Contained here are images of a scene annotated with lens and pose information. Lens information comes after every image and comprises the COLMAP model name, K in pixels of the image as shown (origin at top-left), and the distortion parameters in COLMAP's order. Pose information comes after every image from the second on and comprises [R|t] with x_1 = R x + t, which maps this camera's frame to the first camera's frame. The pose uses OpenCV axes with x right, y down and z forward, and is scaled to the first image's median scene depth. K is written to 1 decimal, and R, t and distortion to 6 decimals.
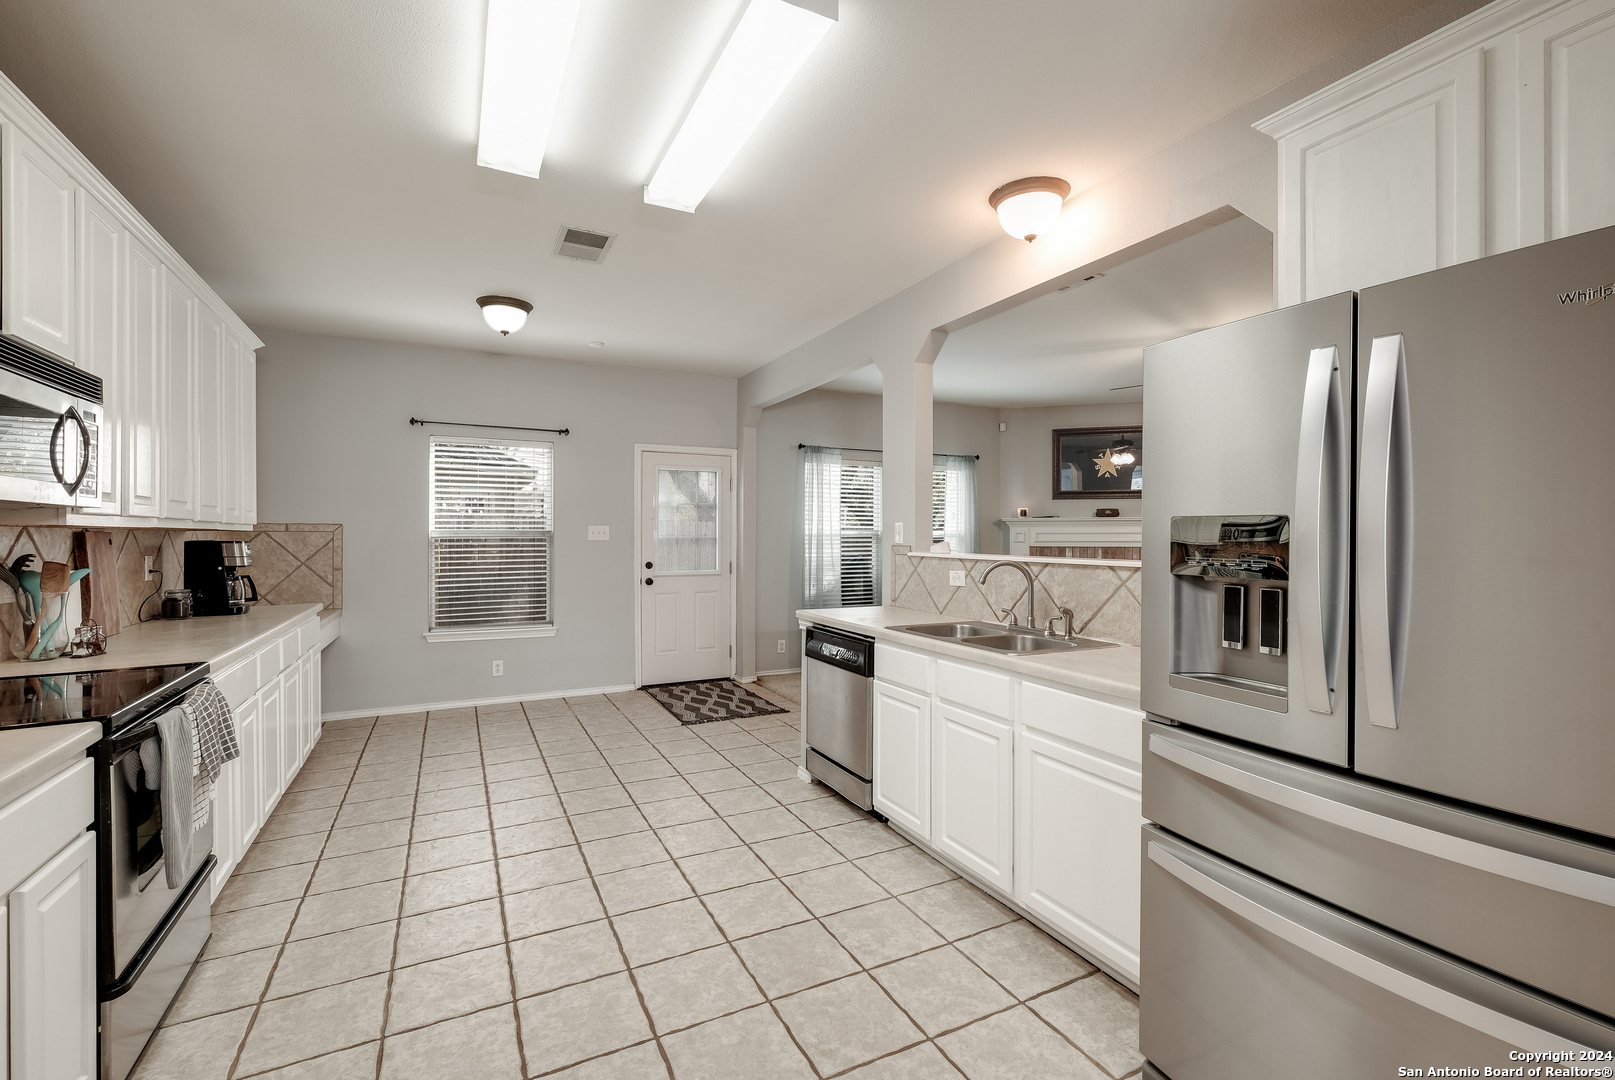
lens RADIAL K [[706.2, 0, 809.7], [0, 706.2, 533.8], [0, 0, 1]] dist [0.000907, -0.000043]
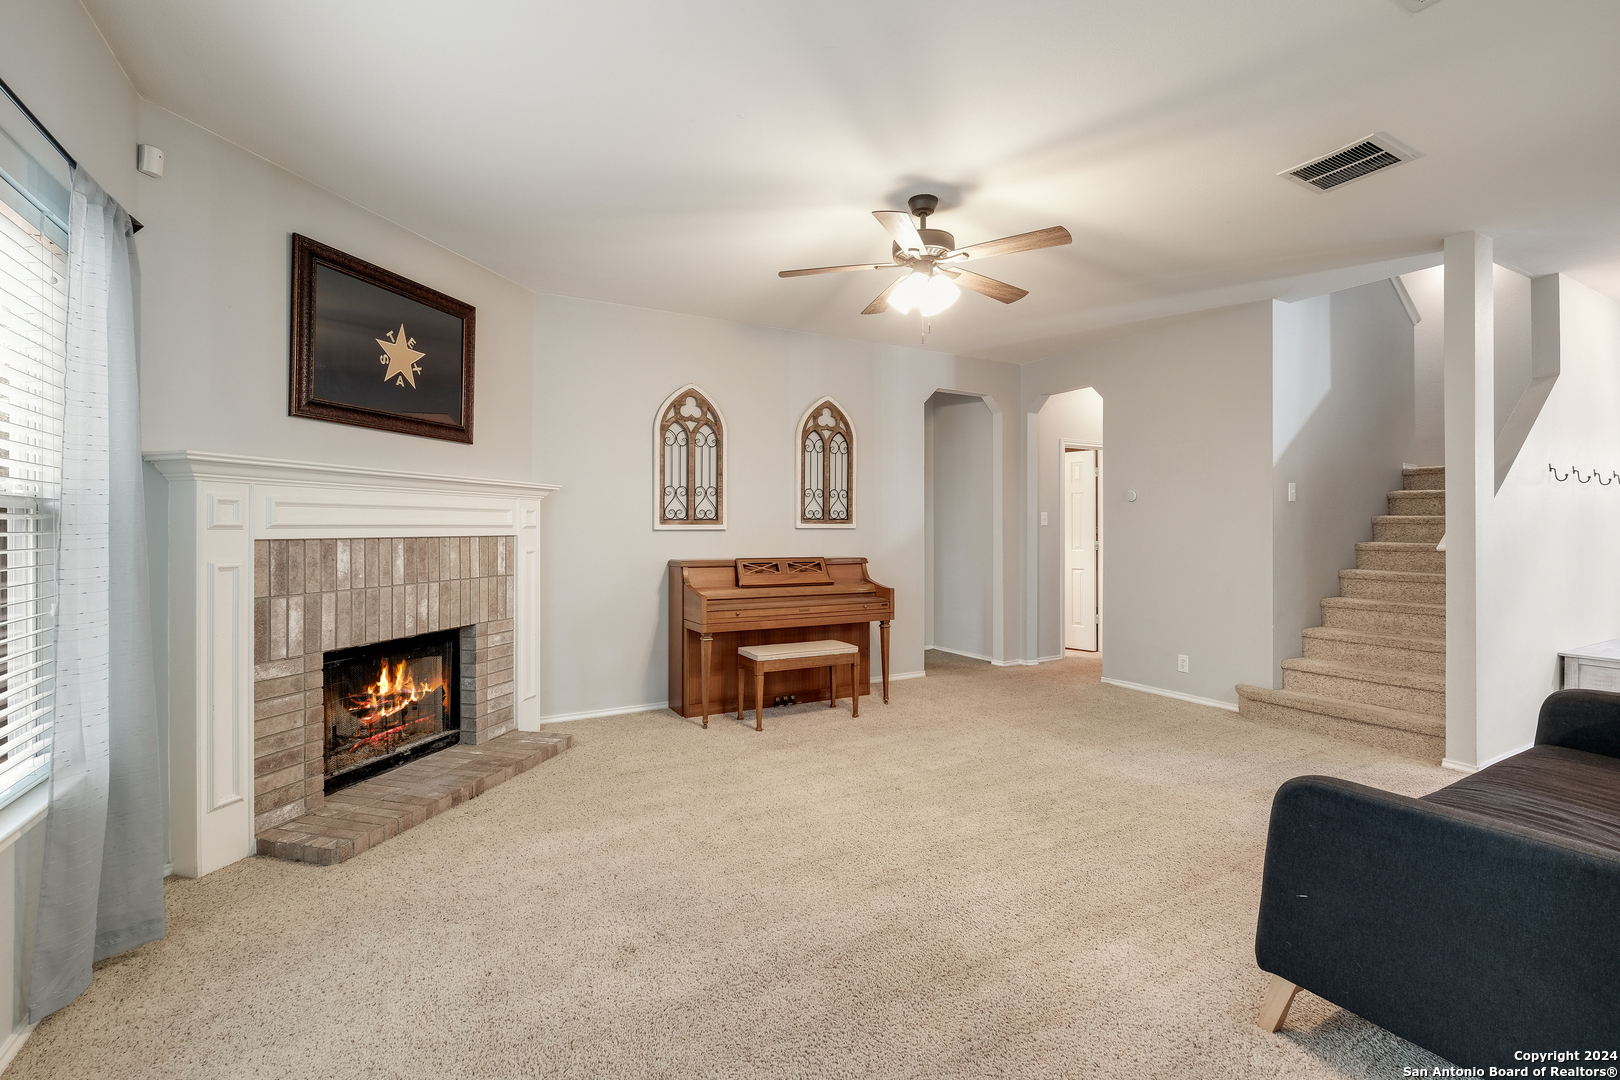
lens RADIAL K [[715.9, 0, 804.6], [0, 715.9, 532.2], [0, 0, 1]] dist [-0.003619, -0.000222]
pose [[-0.030636, -0.004806, 0.999519, -0.088369], [0.000640, 0.999988, 0.004828, 0.021827], [-0.999530, 0.000788, -0.030632, 1.264647]]
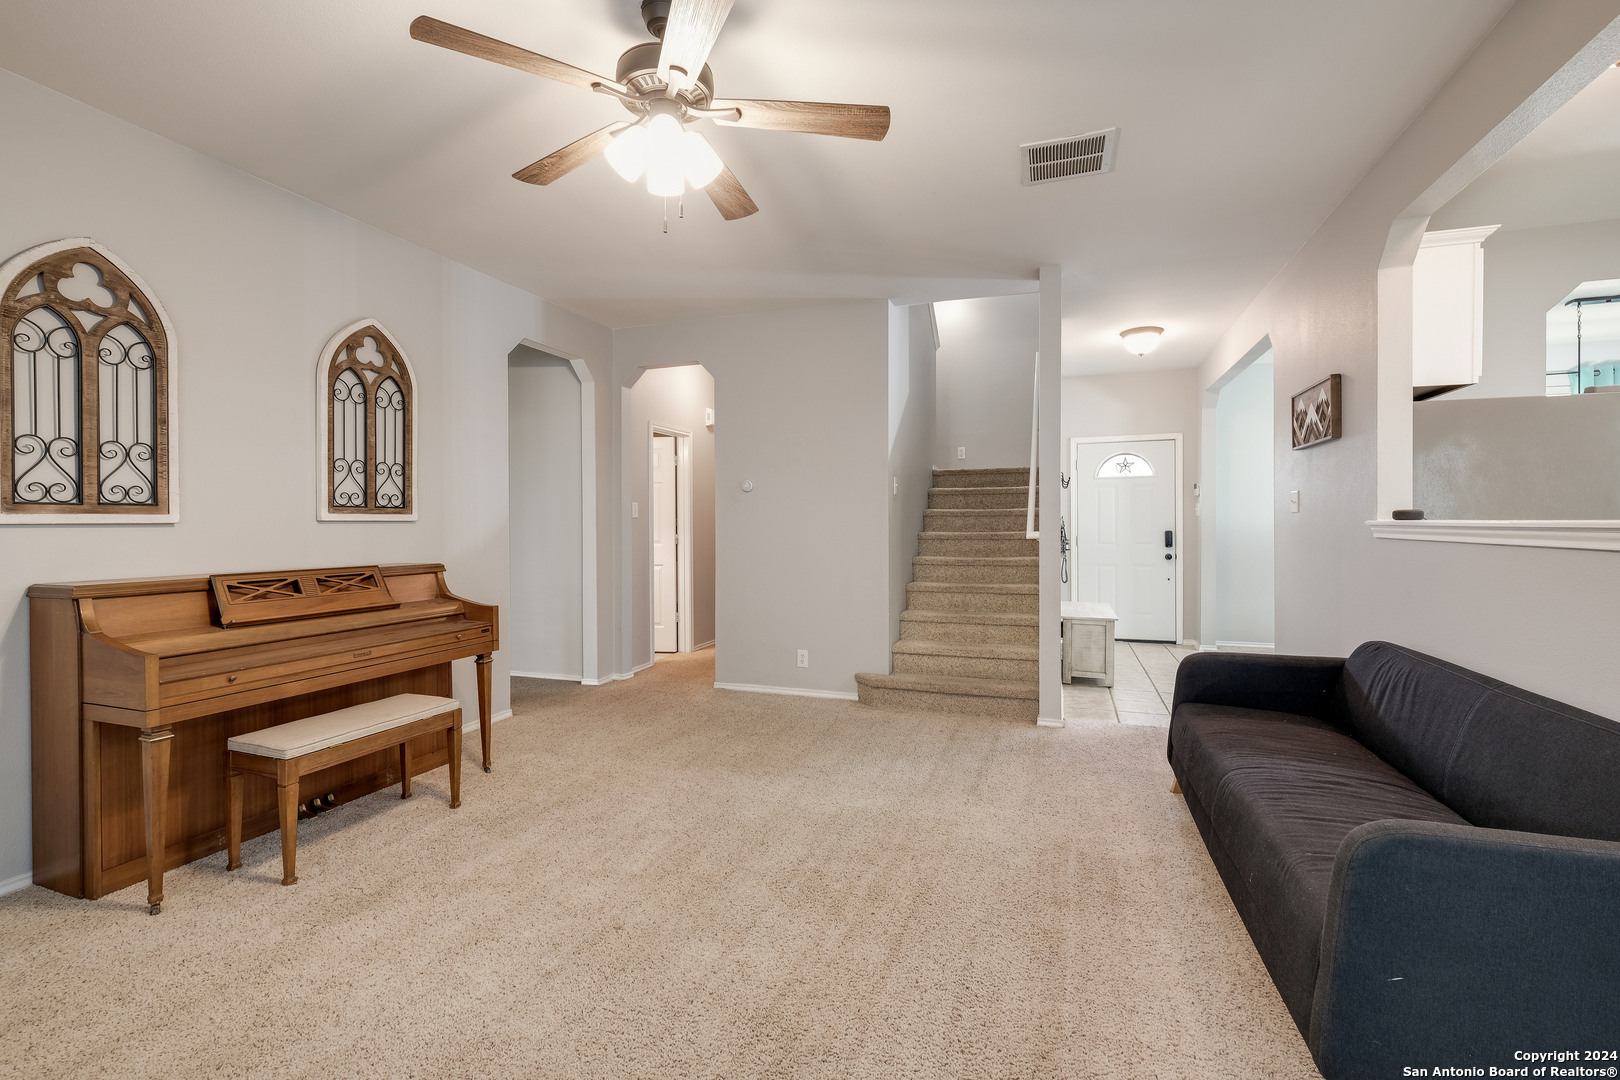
lens RADIAL K [[701.6, 0, 798.2], [0, 701.6, 529.5], [0, 0, 1]] dist [-0.000808, -0.000100]
pose [[-0.678364, -0.006347, 0.734698, 0.237586], [0.003321, 0.999926, 0.011705, 0.023219], [-0.734718, 0.010380, -0.678293, 1.372403]]
